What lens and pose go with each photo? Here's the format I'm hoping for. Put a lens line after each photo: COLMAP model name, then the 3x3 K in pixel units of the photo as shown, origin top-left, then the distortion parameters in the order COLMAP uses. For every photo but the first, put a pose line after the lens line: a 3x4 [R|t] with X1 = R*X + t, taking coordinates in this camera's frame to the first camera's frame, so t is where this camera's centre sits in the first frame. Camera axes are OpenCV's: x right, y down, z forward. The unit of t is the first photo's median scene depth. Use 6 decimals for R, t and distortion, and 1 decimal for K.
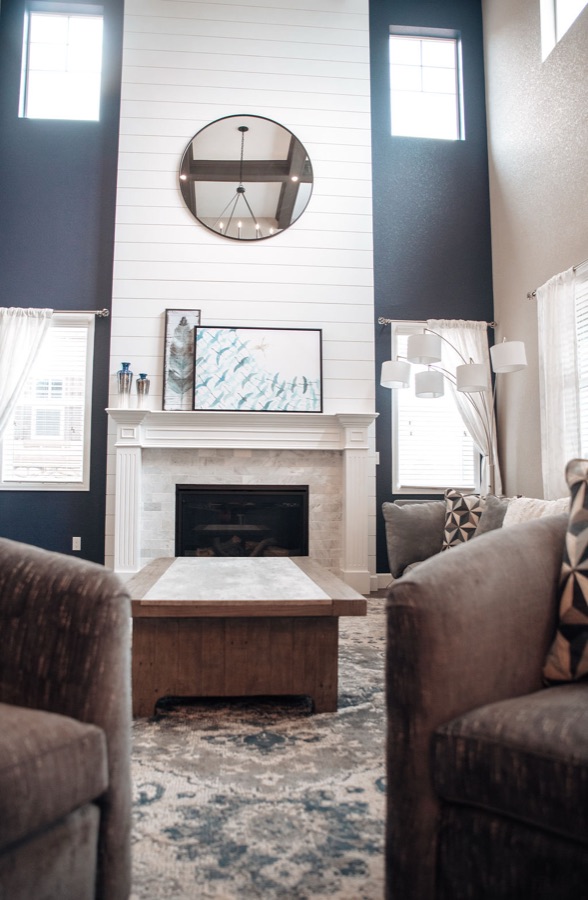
lens RADIAL K [[641.9, 0, 283.9], [0, 641.9, 439.7], [0, 0, 1]] dist [-0.133269, 0.092265]
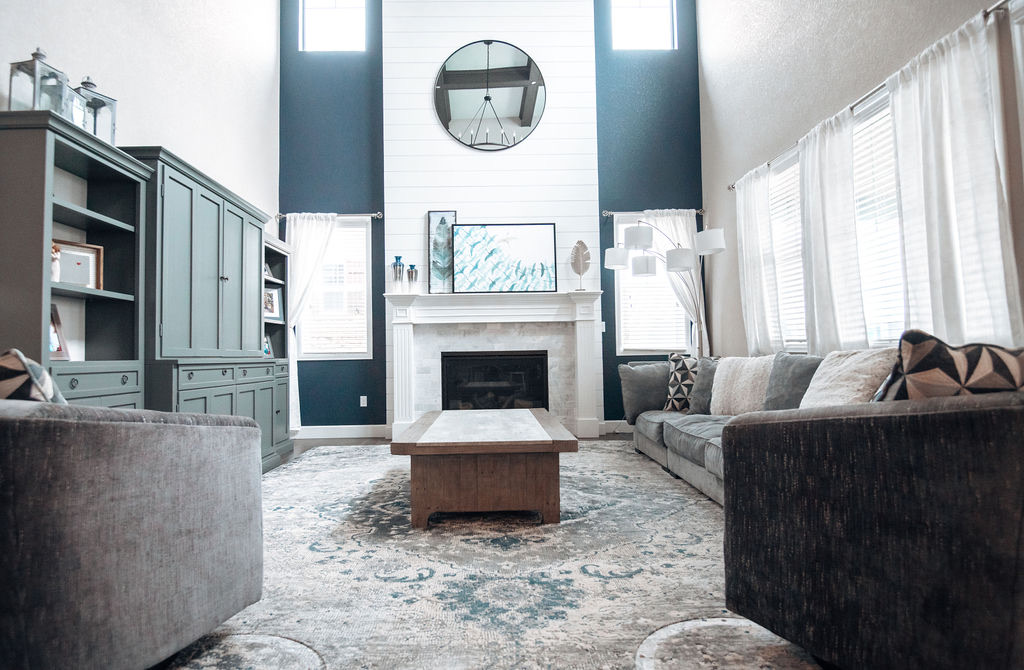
lens RADIAL K [[558.8, 0, 501.2], [0, 558.8, 325.6], [0, 0, 1]] dist [-0.000837, -0.019290]
pose [[0.997734, -0.025759, -0.062150, 0.018052], [0.027972, 0.998996, 0.034993, -0.017593], [0.061187, -0.036652, 0.997453, -0.085013]]
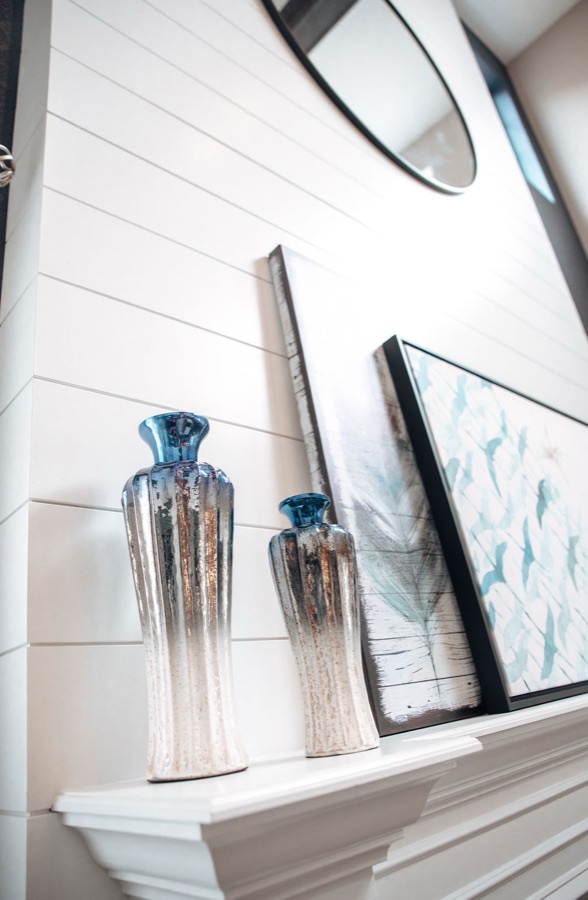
lens RADIAL K [[622.5, 0, 277.0], [0, 622.5, 469.8], [0, 0, 1]] dist [-0.104180, 0.008665]
pose [[0.811058, 0.113379, 0.573873, -0.309797], [0.092282, 0.943953, -0.316917, -0.060900], [-0.577641, 0.309996, 0.755138, 0.876659]]
